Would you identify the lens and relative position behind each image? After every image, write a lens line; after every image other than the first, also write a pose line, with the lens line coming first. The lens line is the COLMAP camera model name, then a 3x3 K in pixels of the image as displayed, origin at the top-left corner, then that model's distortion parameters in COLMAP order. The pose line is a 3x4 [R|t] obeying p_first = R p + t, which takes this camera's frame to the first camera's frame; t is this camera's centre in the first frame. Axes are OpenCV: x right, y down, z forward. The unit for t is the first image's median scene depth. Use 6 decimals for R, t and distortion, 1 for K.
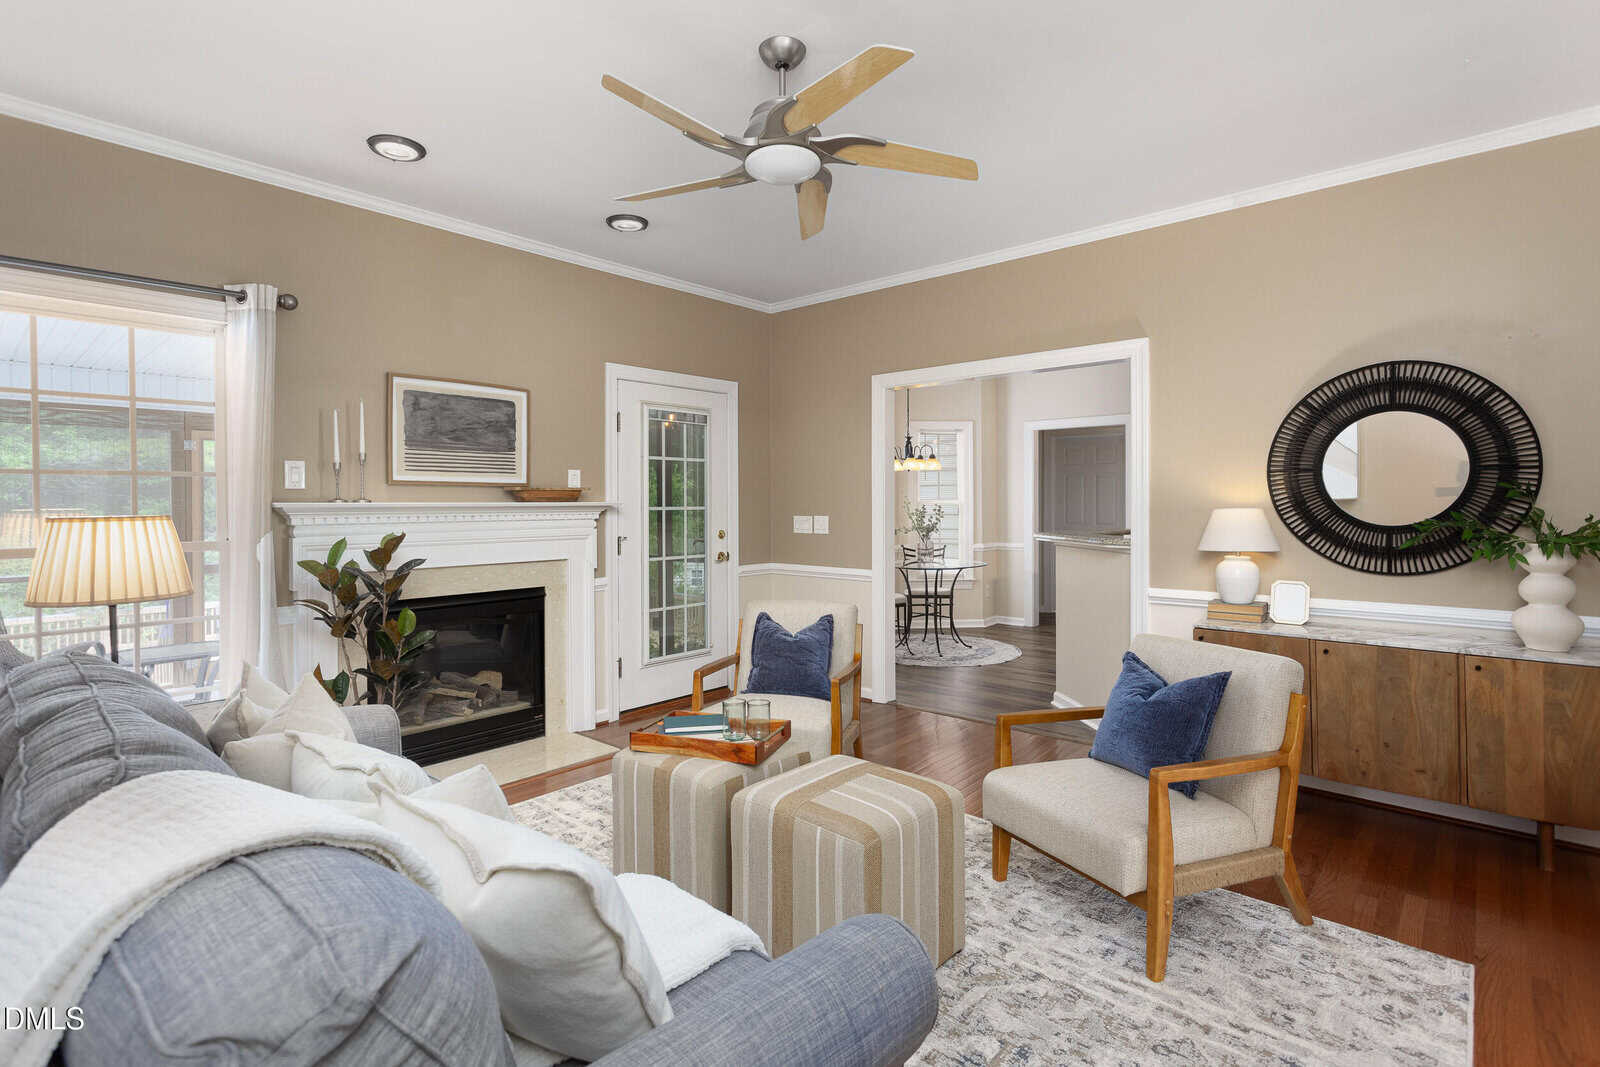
lens RADIAL K [[773.2, 0, 786.8], [0, 773.2, 510.3], [0, 0, 1]] dist [0.003597, 0.000568]
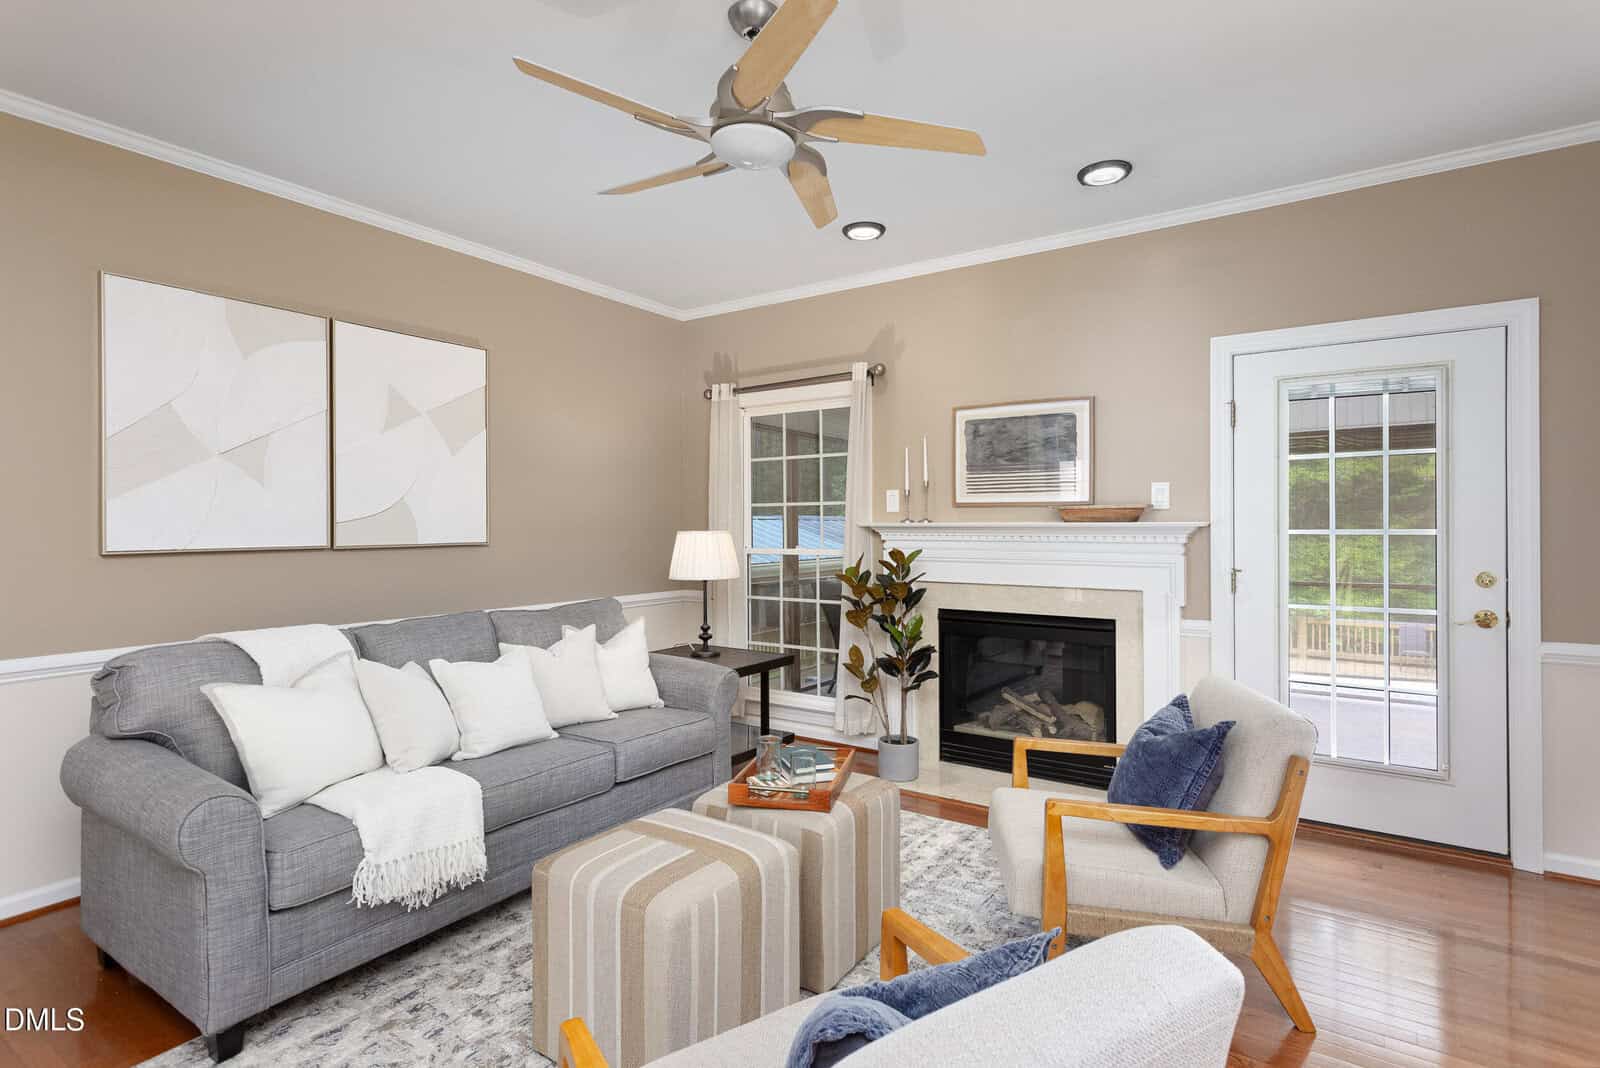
lens RADIAL K [[797.9, 0, 811.8], [0, 797.9, 520.2], [0, 0, 1]] dist [0.006503, 0.001449]
pose [[0.145372, 0.001885, -0.989375, 0.587030], [-0.007345, 0.999973, 0.000826, -0.012016], [0.989350, 0.007147, 0.145382, 0.597414]]
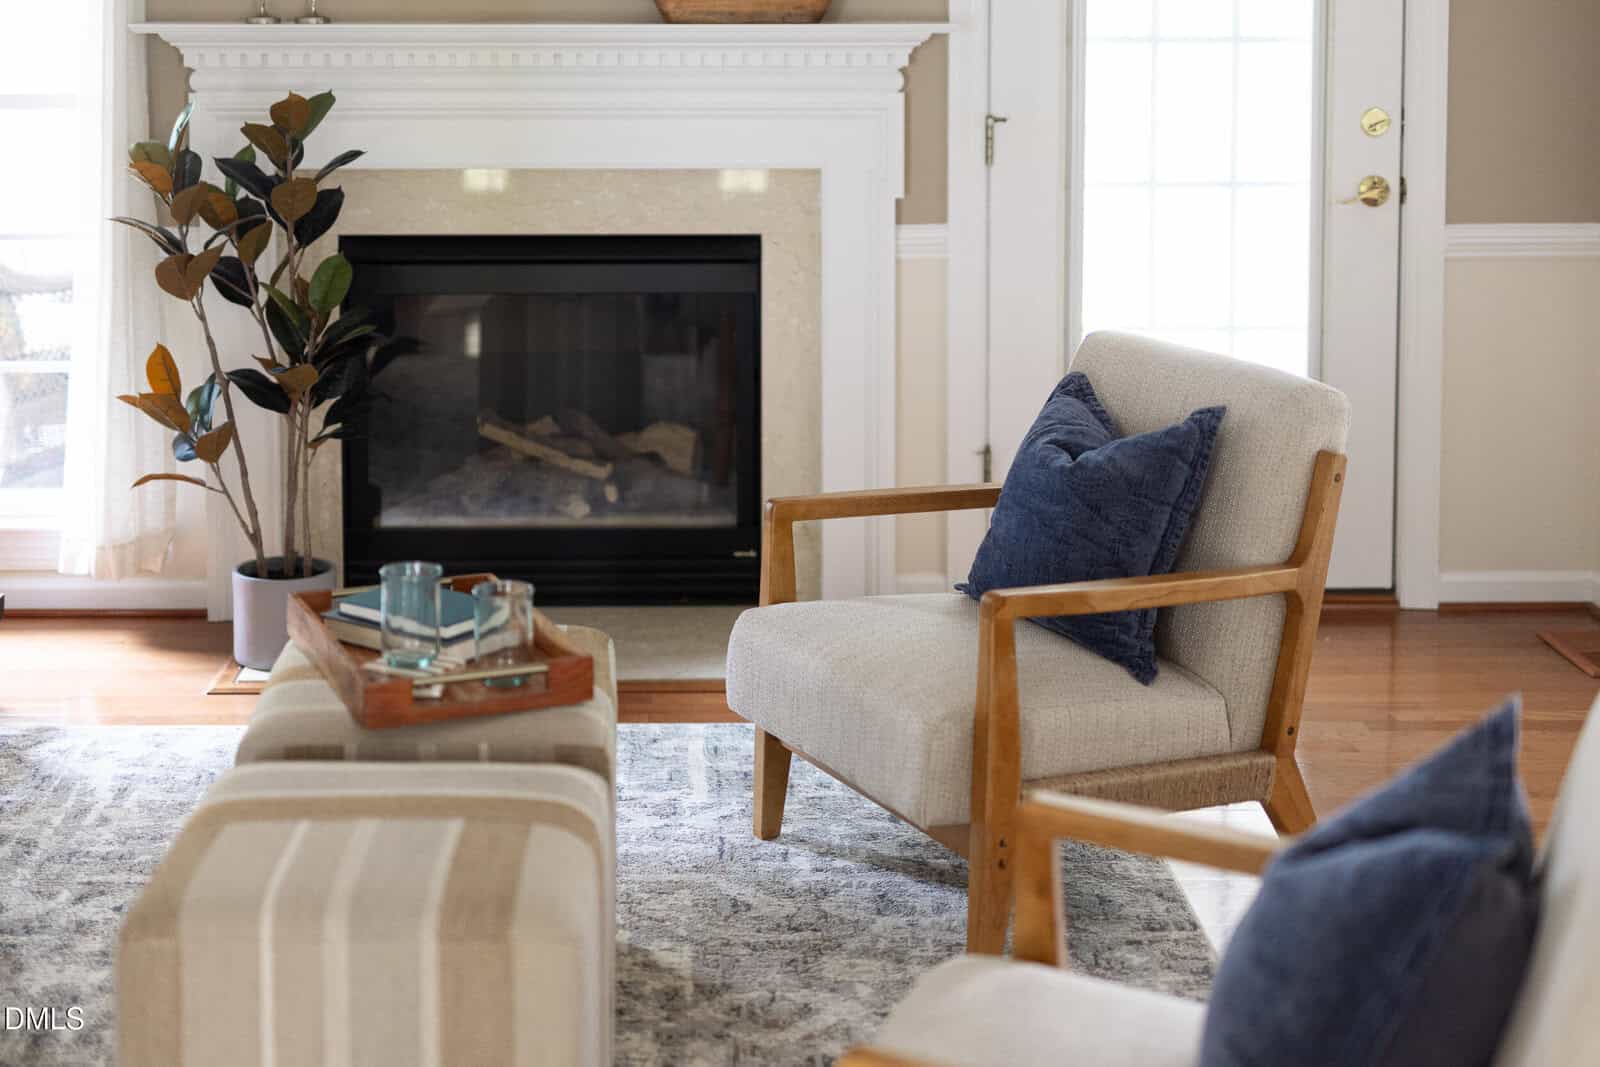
lens RADIAL K [[2296.3, 0, 710.5], [0, 2296.3, 105.6], [0, 0, 1]] dist [0.004660, -0.048487]
pose [[0.682813, 0.053416, -0.728638, 0.587186], [-0.010176, 0.997922, 0.063620, -0.046469], [0.730522, -0.036026, 0.681938, 0.203966]]
